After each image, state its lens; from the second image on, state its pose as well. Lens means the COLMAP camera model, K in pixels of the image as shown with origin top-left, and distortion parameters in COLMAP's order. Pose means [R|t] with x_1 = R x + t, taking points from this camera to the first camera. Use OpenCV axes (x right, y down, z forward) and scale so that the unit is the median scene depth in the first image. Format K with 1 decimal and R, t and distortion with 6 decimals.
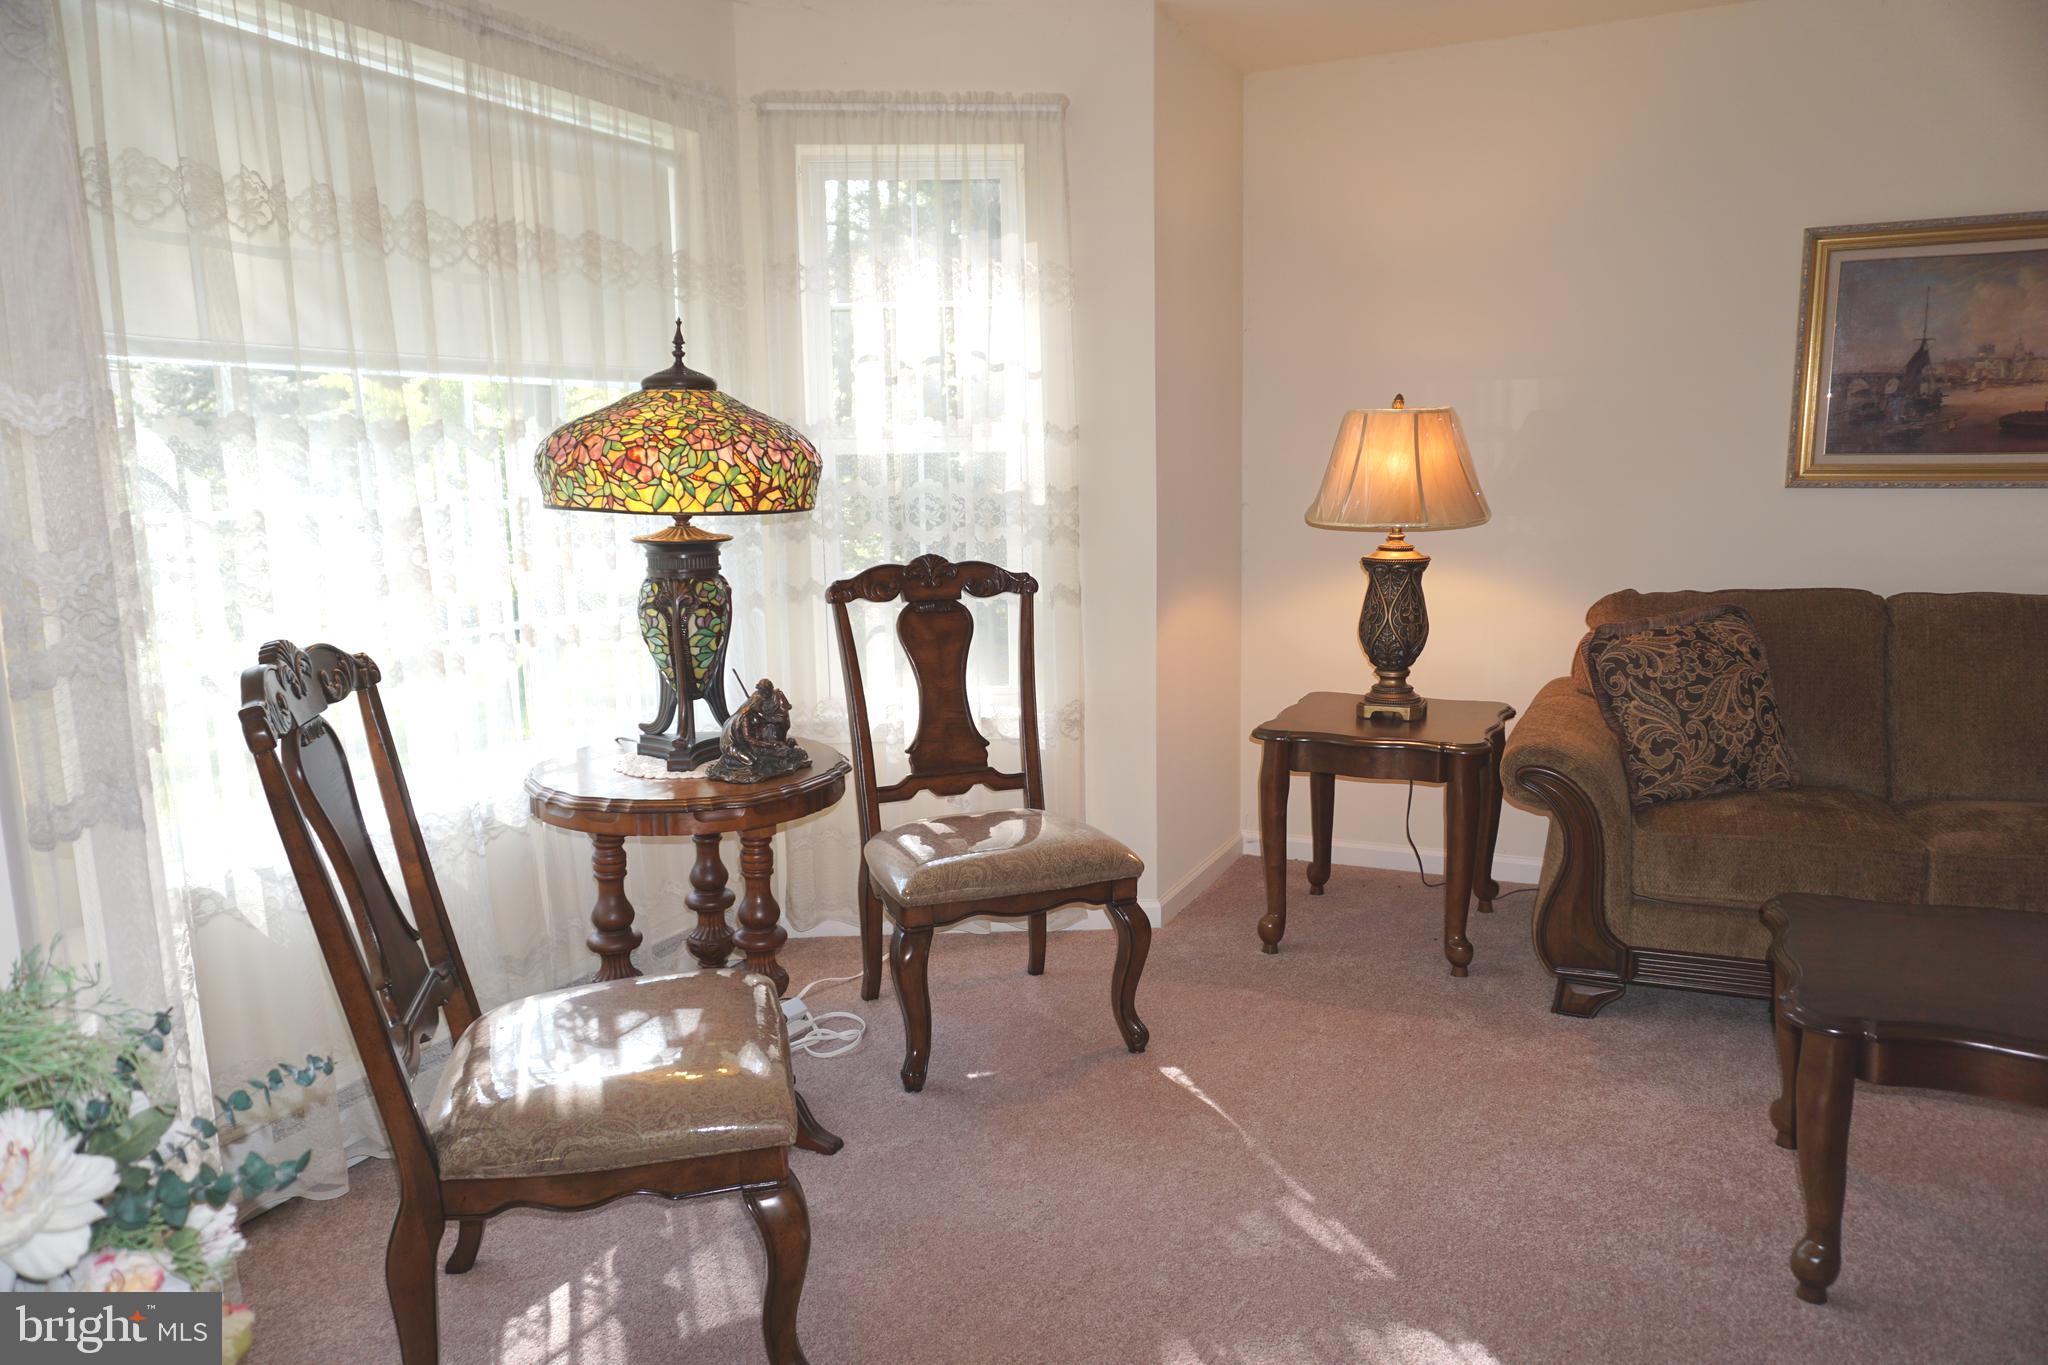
lens RADIAL K [[1367.5, 0, 1021.2], [0, 1367.5, 688.4], [0, 0, 1]] dist [-0.051222, 0.046919]
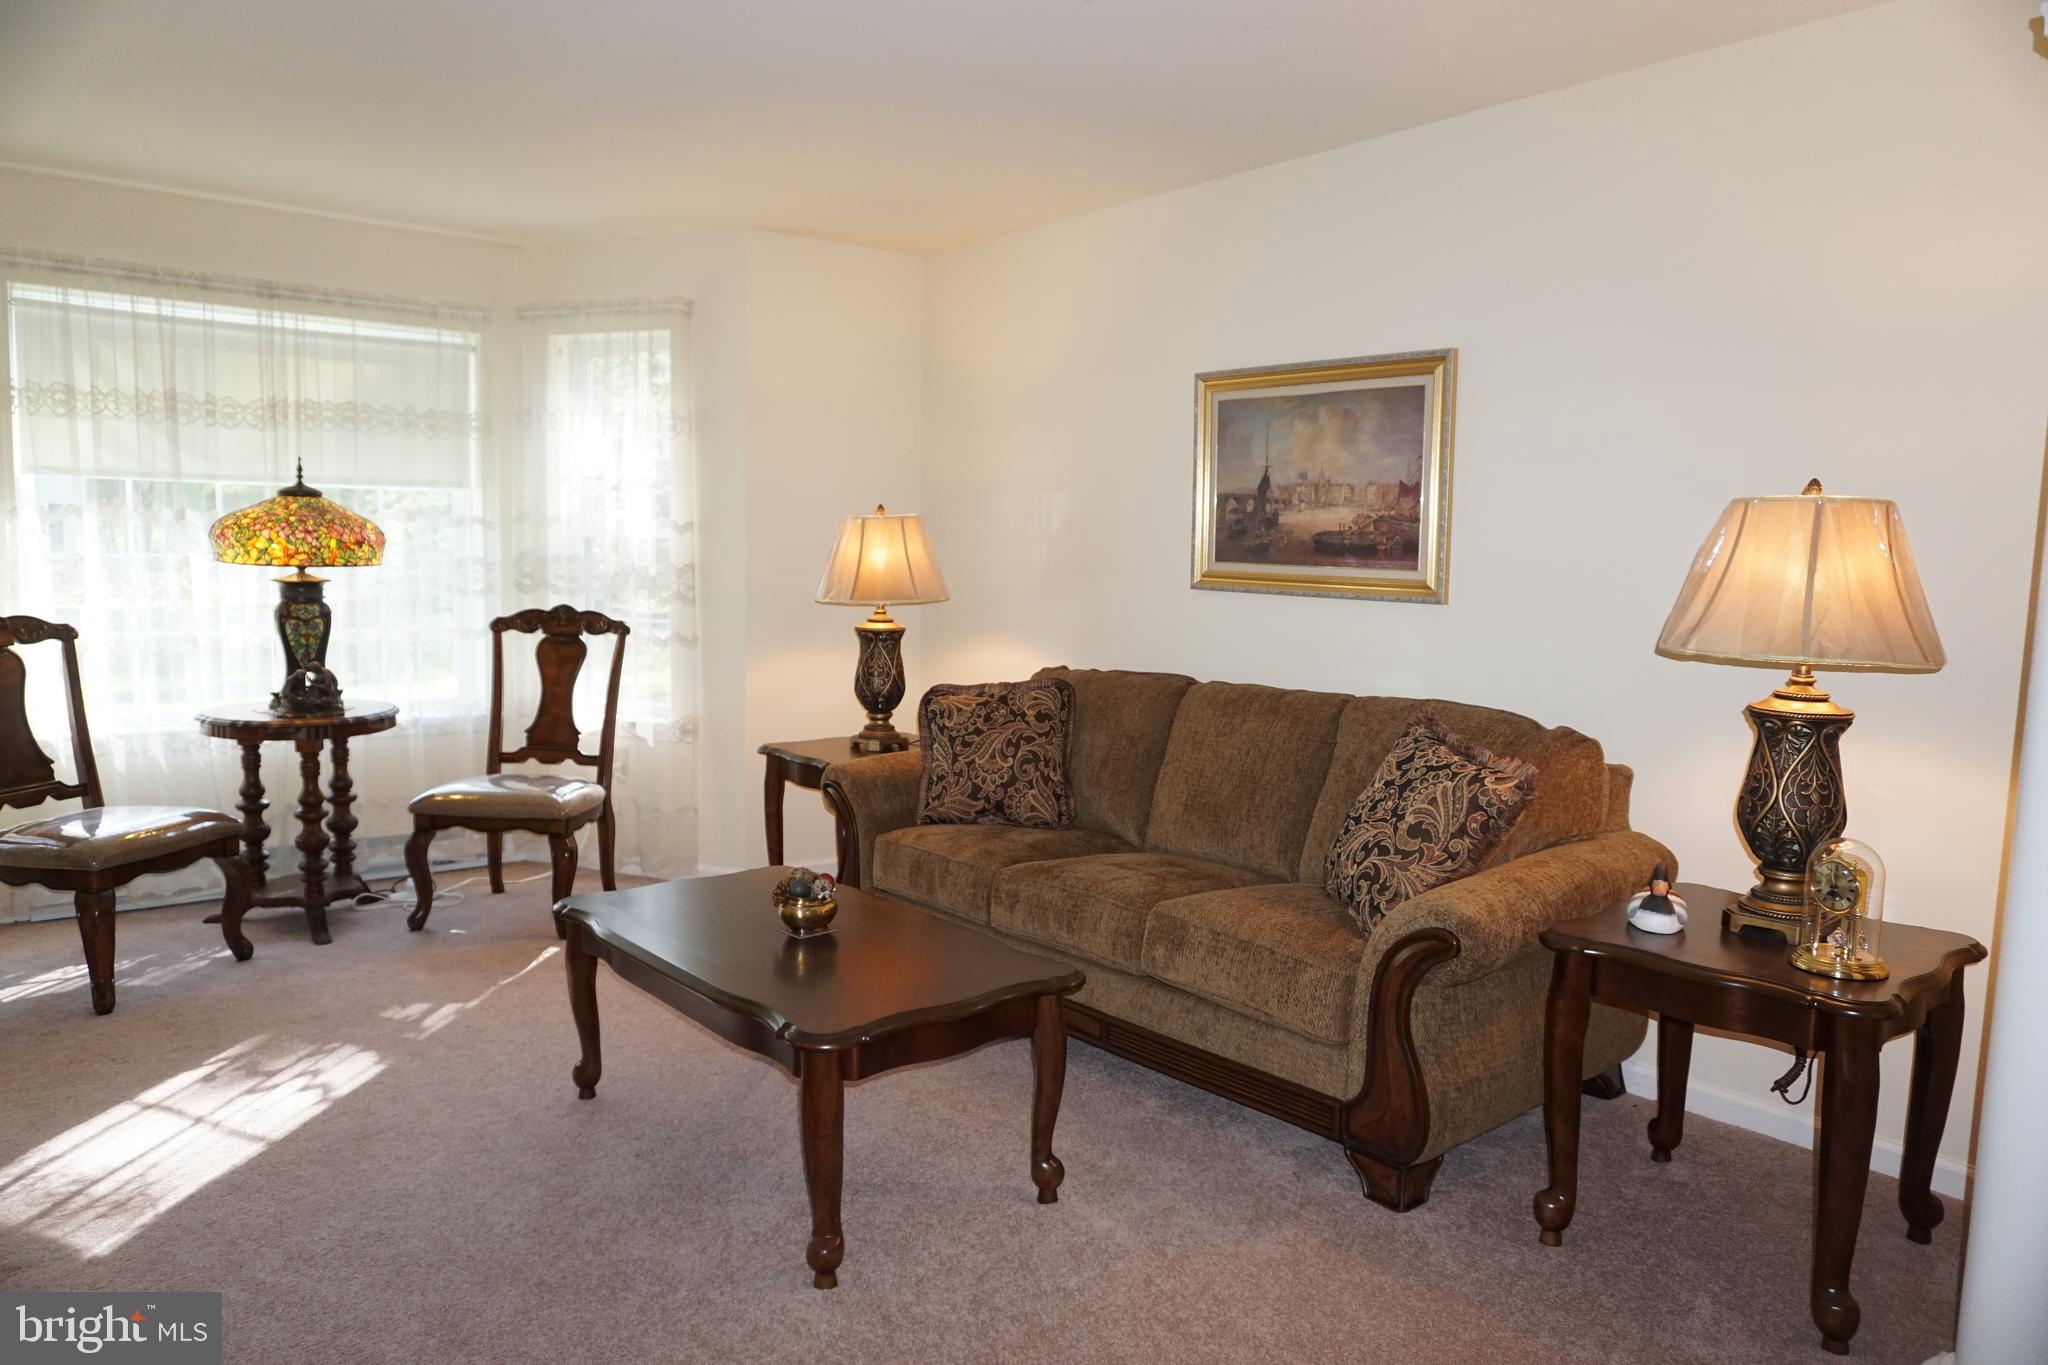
lens RADIAL K [[1367.5, 0, 1021.2], [0, 1367.5, 688.4], [0, 0, 1]] dist [-0.051222, 0.046919]
pose [[0.903456, 0.079963, -0.421158, 1.029631], [-0.105458, 0.993714, -0.037553, -0.002625], [0.415508, 0.078342, 0.906210, -0.143508]]
